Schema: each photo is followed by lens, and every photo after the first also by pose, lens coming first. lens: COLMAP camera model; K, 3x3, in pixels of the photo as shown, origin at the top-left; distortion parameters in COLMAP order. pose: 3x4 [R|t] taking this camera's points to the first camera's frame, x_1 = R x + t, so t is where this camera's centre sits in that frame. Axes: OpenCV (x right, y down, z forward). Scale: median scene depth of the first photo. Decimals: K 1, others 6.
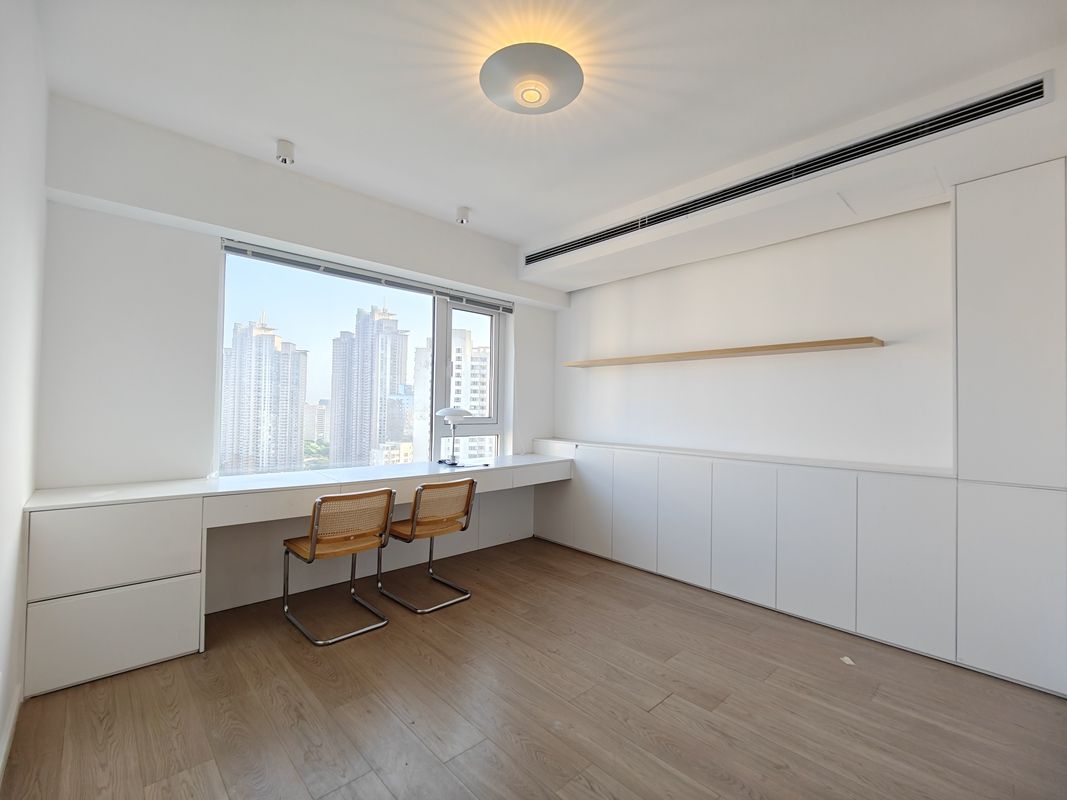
lens RADIAL K [[464.8, 0, 533.5], [0, 464.8, 400.0], [0, 0, 1]] dist [-0.001909, -0.000146]
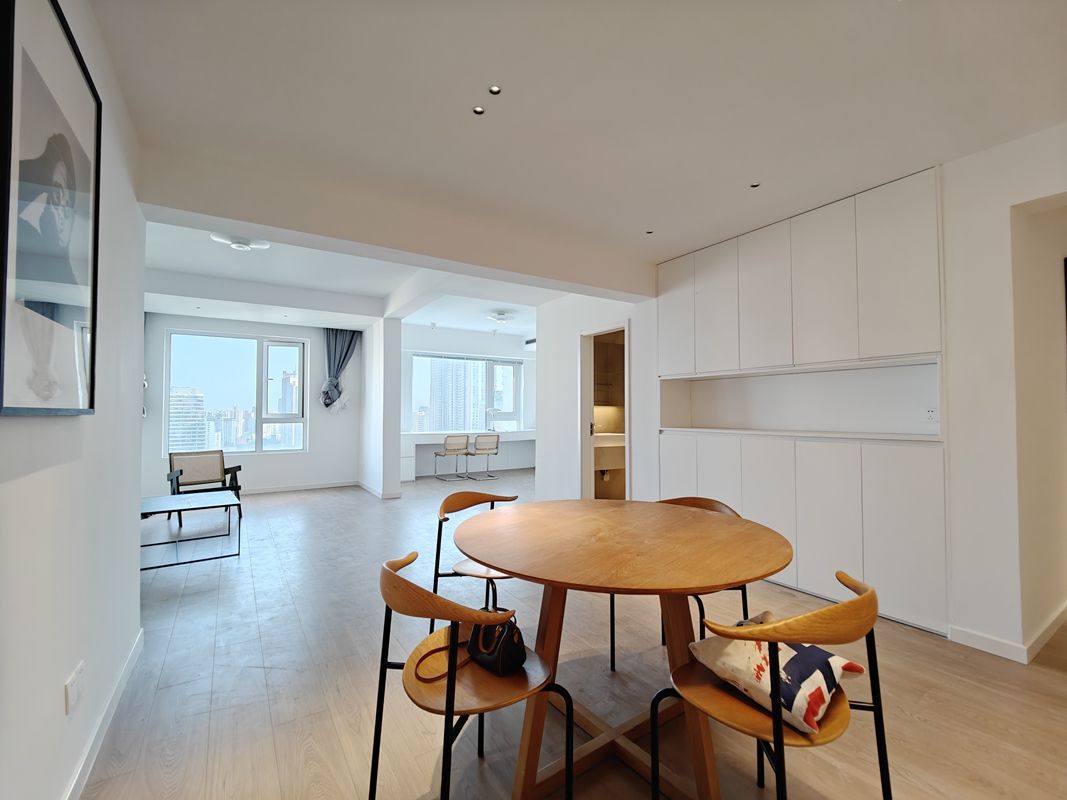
lens RADIAL K [[456.8, 0, 533.5], [0, 456.8, 400.0], [0, 0, 1]] dist [0.003803, 0.000090]
pose [[0.982127, -0.021392, -0.187000, 0.400923], [0.020214, 0.999762, -0.008204, -0.000961], [0.187131, 0.004277, 0.982326, -1.095361]]
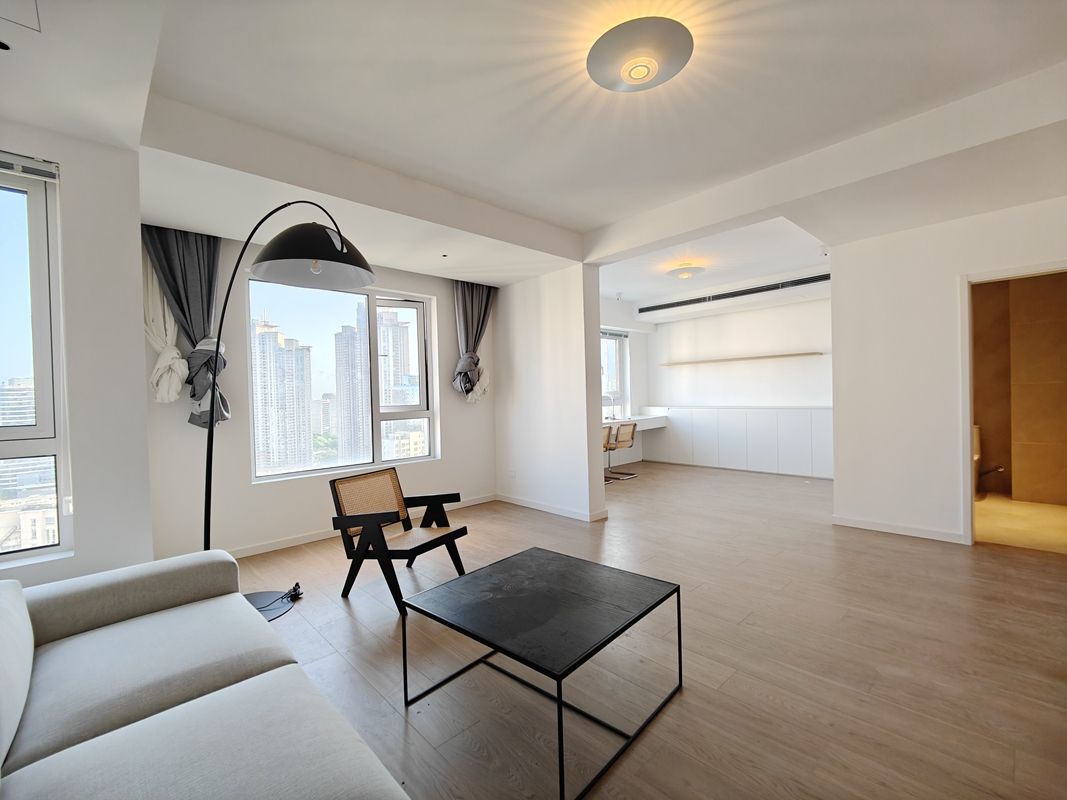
lens RADIAL K [[456.8, 0, 533.5], [0, 456.8, 400.0], [0, 0, 1]] dist [0.003803, 0.000090]
pose [[0.999073, -0.043027, -0.000941, -0.420297], [0.043035, 0.998543, 0.032564, -0.018048], [-0.000462, -0.032575, 0.999469, -0.787701]]
